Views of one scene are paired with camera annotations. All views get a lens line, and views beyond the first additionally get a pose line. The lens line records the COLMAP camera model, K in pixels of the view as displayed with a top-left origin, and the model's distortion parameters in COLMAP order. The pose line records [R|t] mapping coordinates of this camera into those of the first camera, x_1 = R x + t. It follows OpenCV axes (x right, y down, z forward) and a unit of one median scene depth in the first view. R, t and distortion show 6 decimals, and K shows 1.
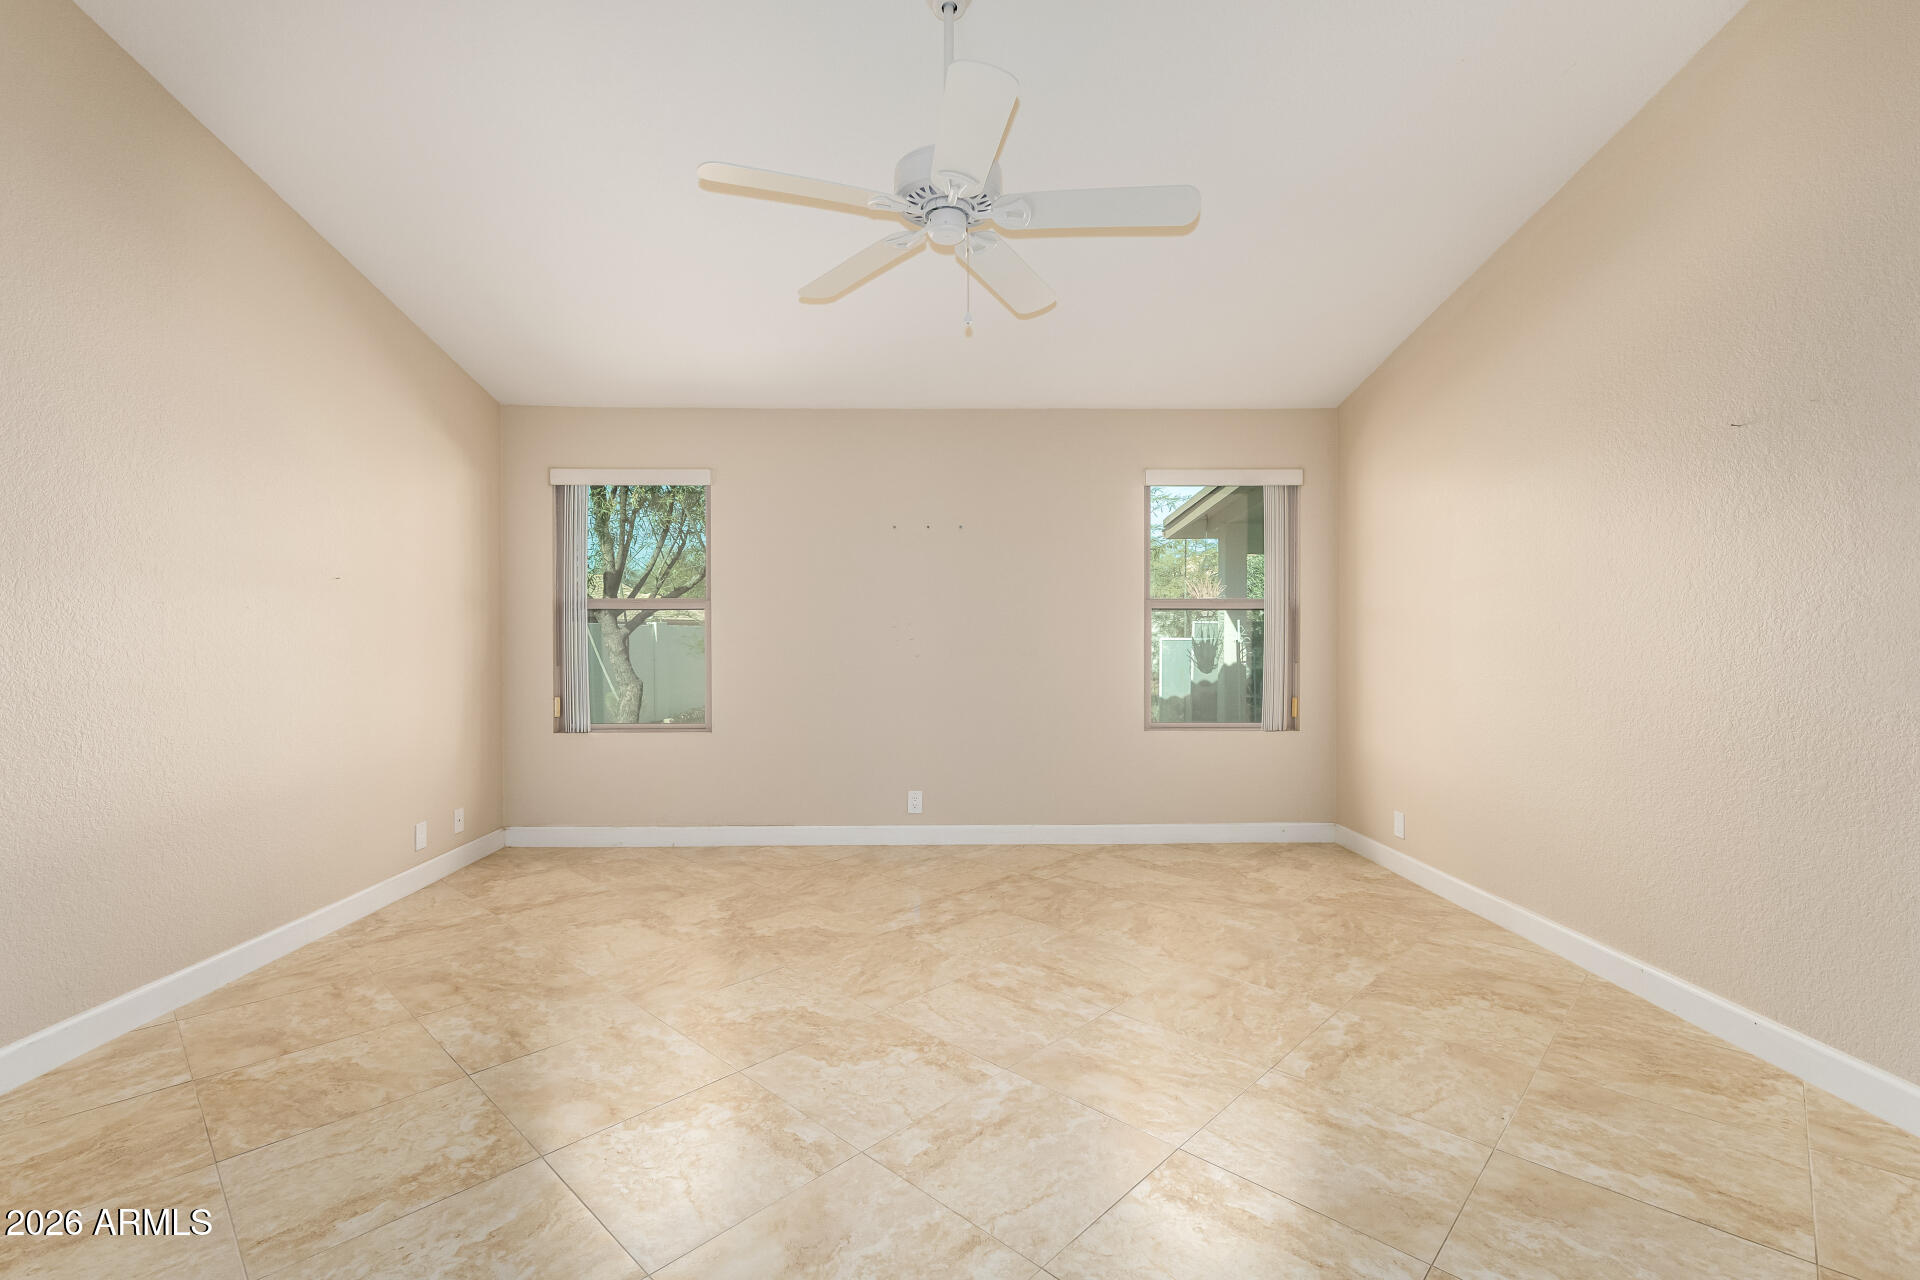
lens RADIAL K [[835.9, 0, 961.1], [0, 835.9, 645.8], [0, 0, 1]] dist [0.009006, -0.001570]
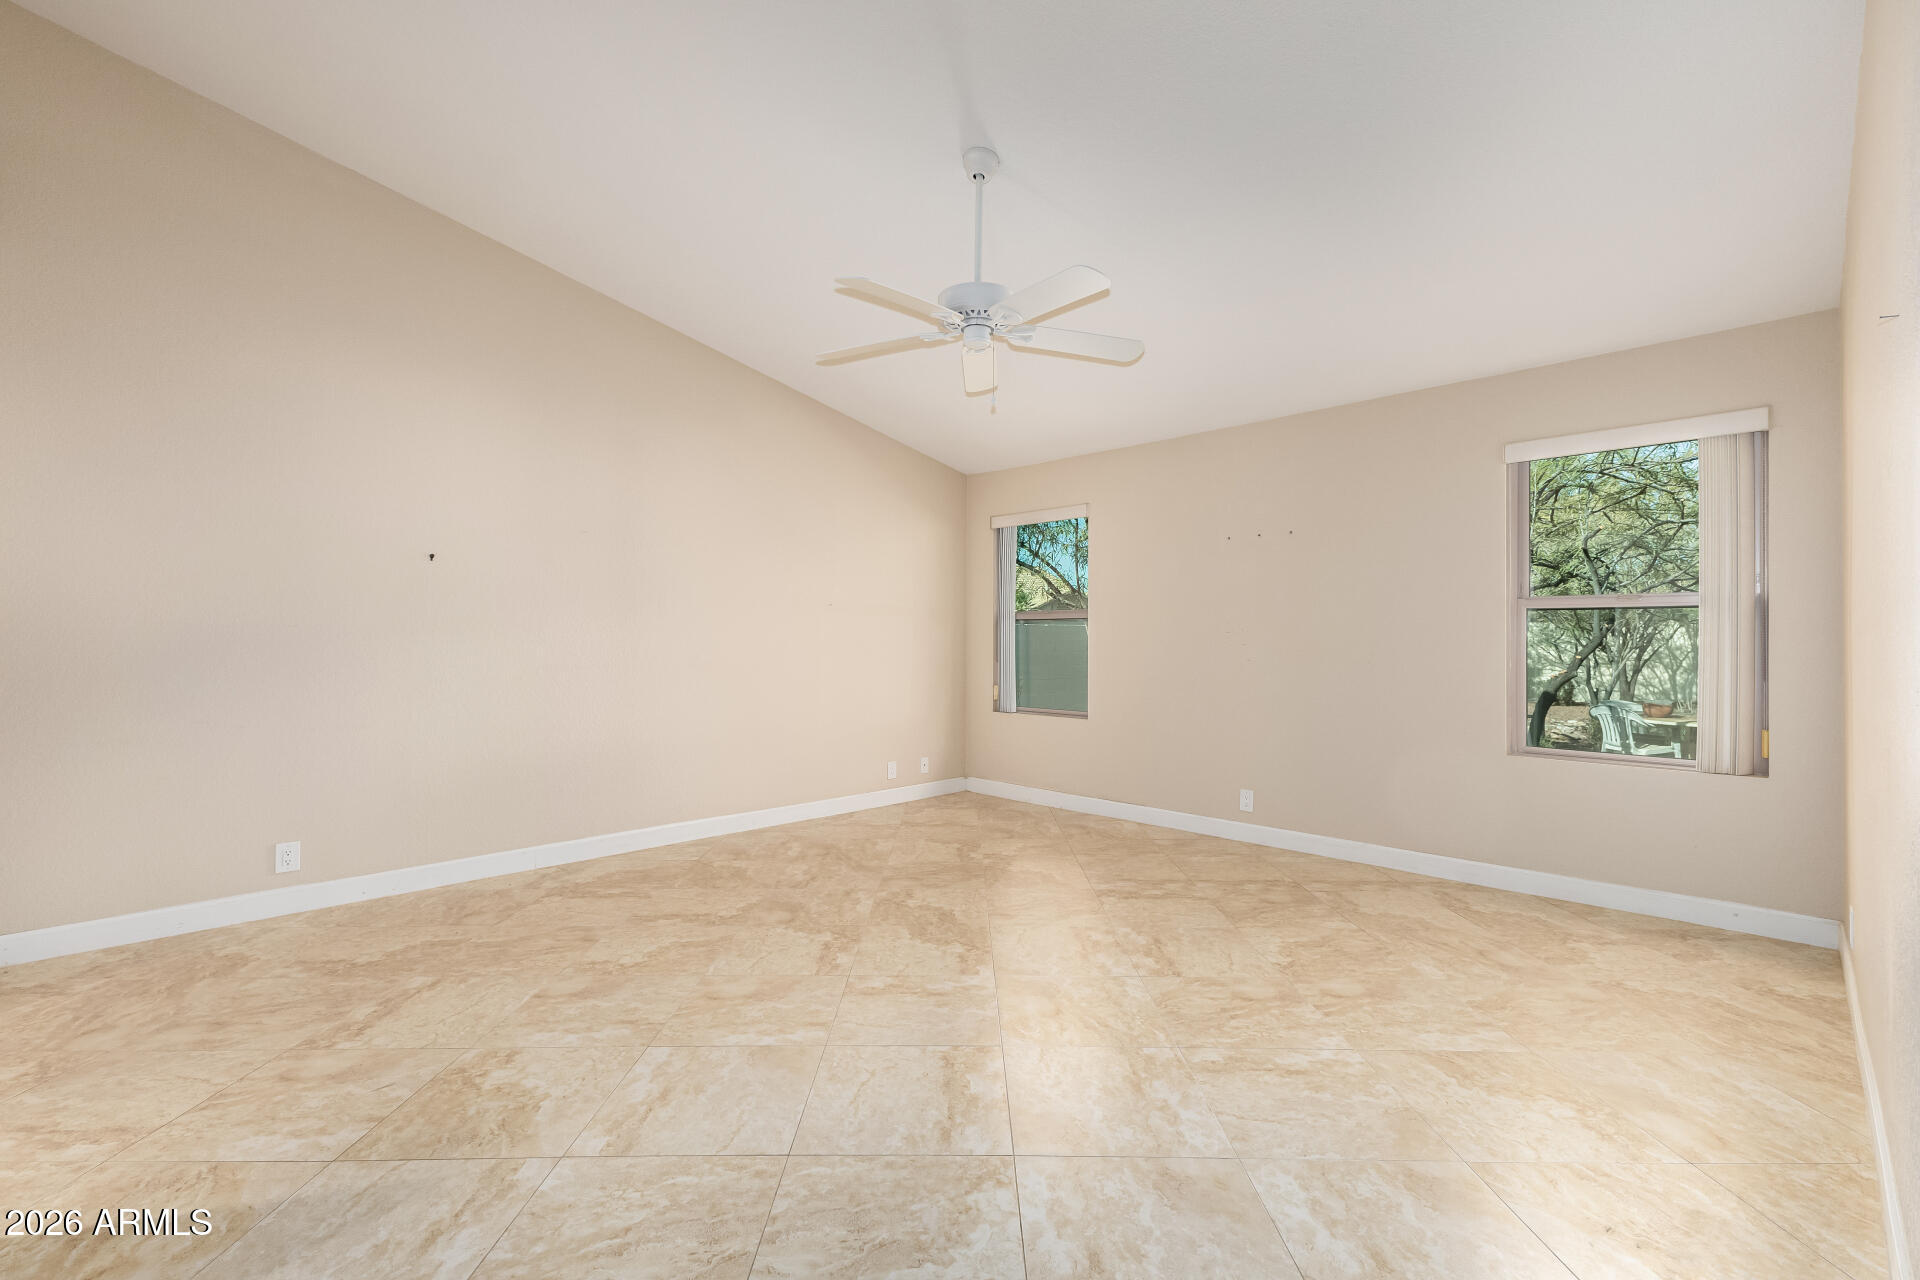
lens RADIAL K [[835.9, 0, 971.6], [0, 835.9, 635.5], [0, 0, 1]] dist [0.009006, -0.001570]
pose [[0.700332, -0.000693, -0.713817, 0.458635], [-0.009048, 0.999911, -0.009848, -0.005038], [0.713760, 0.013356, 0.700263, 0.026344]]
